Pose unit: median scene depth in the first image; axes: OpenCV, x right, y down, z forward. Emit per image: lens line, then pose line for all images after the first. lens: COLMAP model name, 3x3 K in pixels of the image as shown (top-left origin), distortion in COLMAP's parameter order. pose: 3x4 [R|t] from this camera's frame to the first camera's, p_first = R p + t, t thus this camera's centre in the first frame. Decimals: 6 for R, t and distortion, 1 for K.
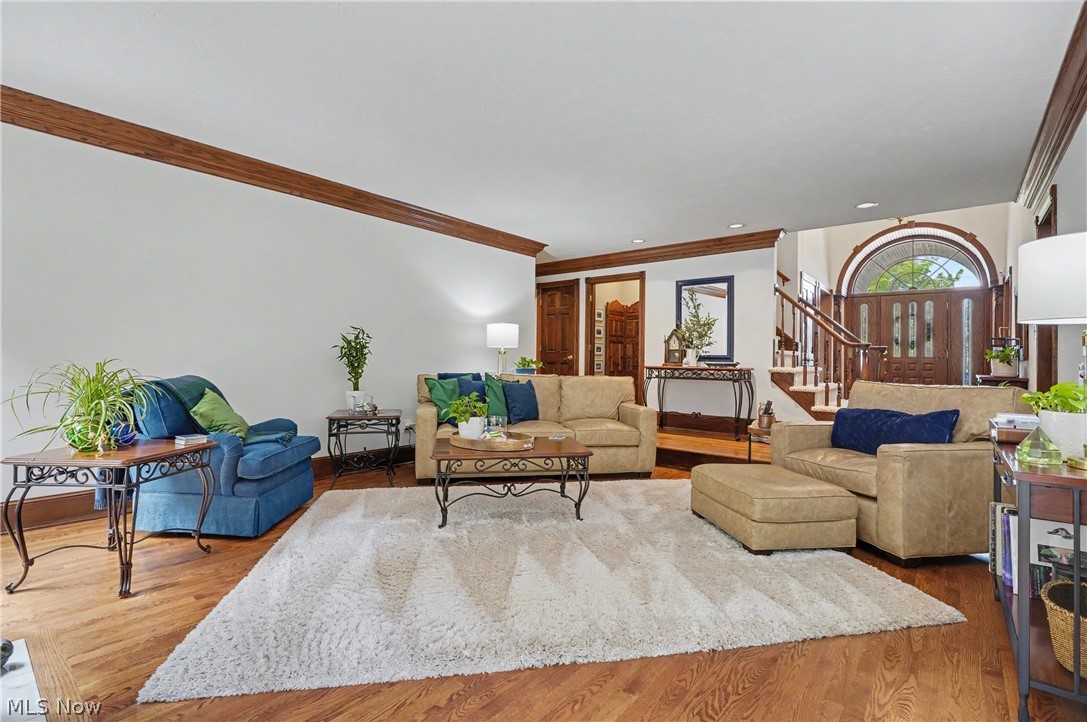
lens RADIAL K [[497.8, 0, 552.0], [0, 497.8, 351.7], [0, 0, 1]] dist [-0.011810, 0.002873]
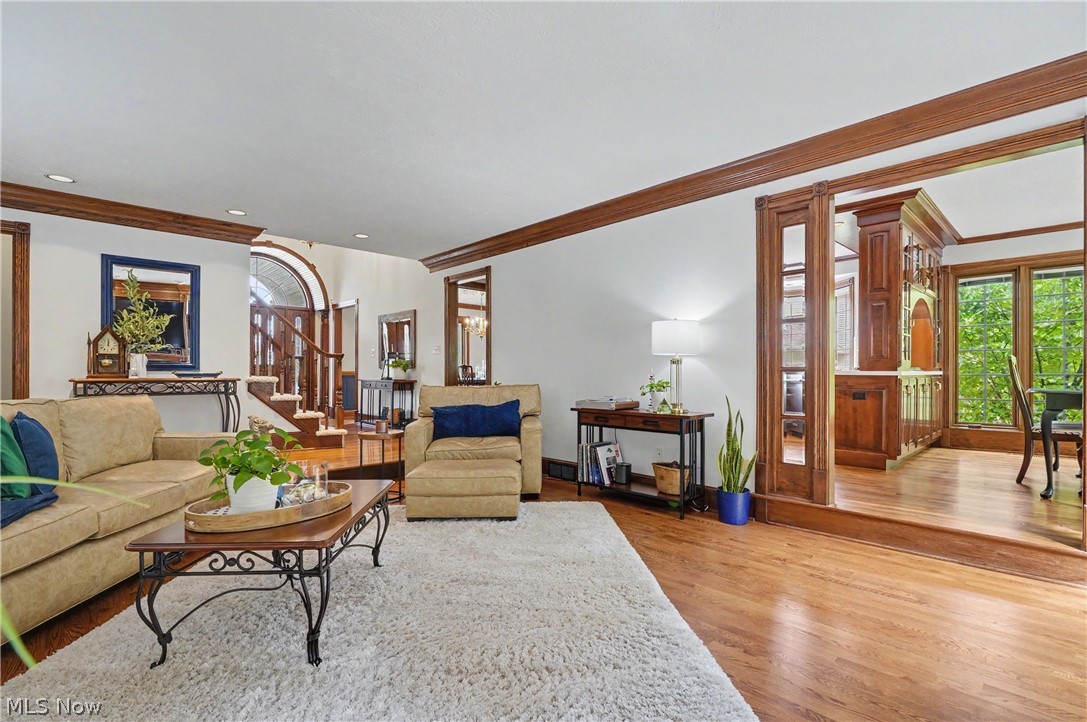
lens RADIAL K [[497.8, 0, 547.0], [0, 497.8, 367.0], [0, 0, 1]] dist [-0.011810, 0.002873]
pose [[0.117721, -0.004309, 0.993037, -0.336083], [-0.019215, 0.999793, 0.006616, -0.002534], [-0.992861, -0.019860, 0.117614, 0.290608]]
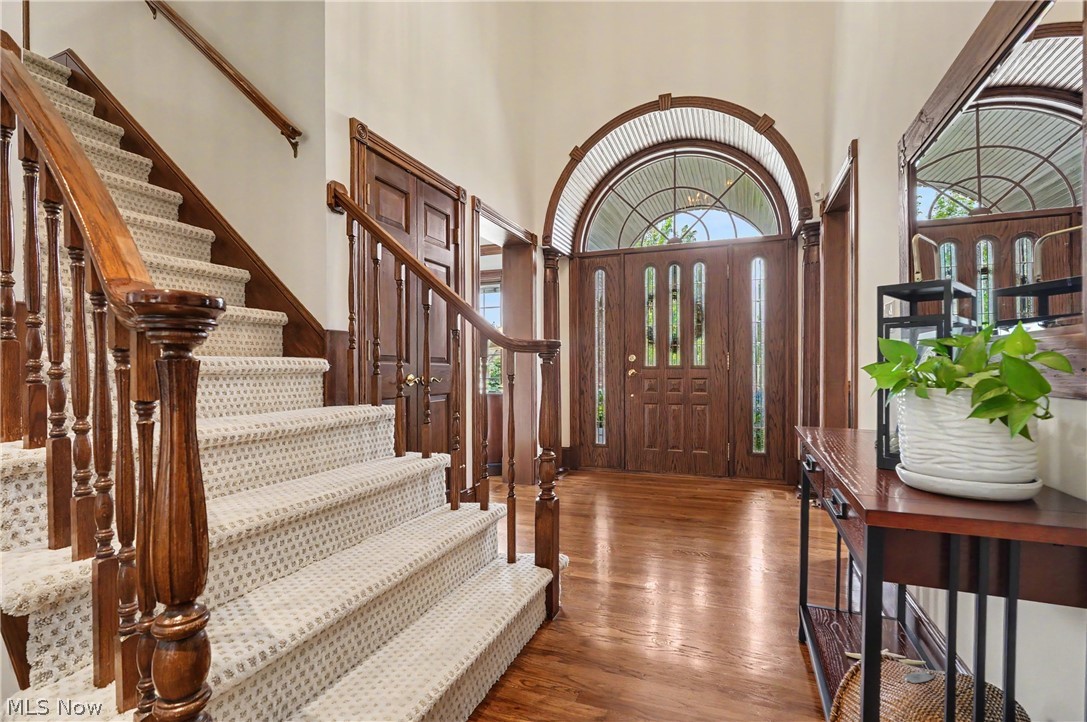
lens RADIAL K [[497.8, 0, 540.0], [0, 497.8, 367.5], [0, 0, 1]] dist [-0.011810, 0.002873]
pose [[0.959050, -0.006009, 0.283173, 0.530246], [-0.000100, 0.999768, 0.021555, 0.000113], [-0.283237, -0.020700, 0.958827, 0.632112]]
